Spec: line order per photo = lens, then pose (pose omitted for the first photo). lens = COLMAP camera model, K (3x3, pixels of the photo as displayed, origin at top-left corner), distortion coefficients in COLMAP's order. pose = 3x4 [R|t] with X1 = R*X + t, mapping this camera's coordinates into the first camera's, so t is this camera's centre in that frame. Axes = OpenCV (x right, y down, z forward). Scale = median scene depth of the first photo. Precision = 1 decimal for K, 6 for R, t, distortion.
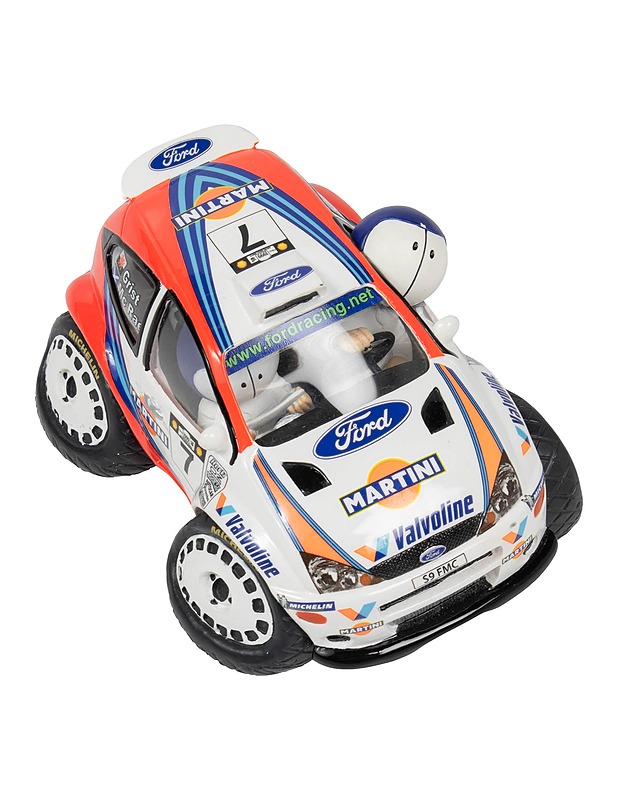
lens RADIAL K [[2041.2, 0, 309.4], [0, 2041.2, 402.4], [0, 0, 1]] dist [0.007663, 0.000000]
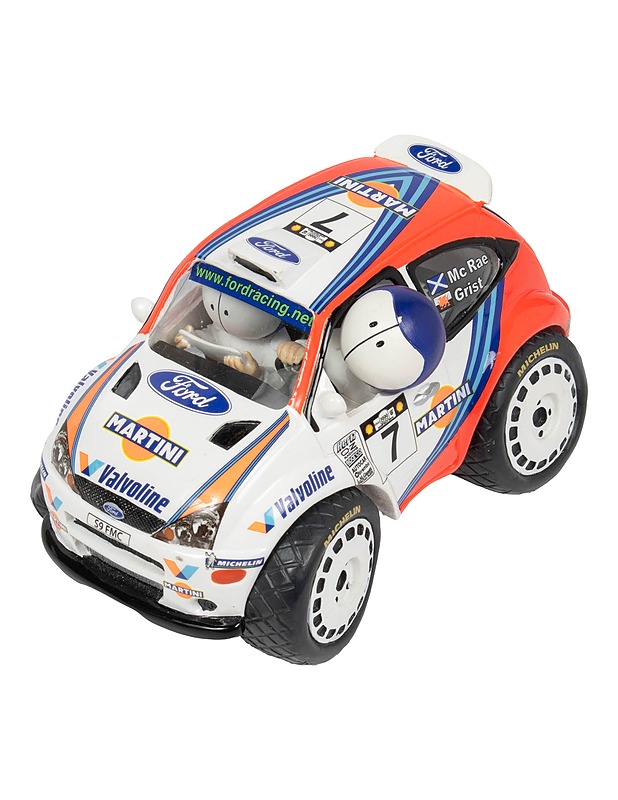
lens RADIAL K [[2041.2, 0, 309.5], [0, 2041.2, 397.6], [0, 0, 1]] dist [0.007663, 0.000000]
pose [[0.477711, 0.714874, -0.510635, 0.568221], [-0.728965, 0.646951, 0.223749, -0.253063], [0.490308, 0.265348, 0.830174, 0.182088]]
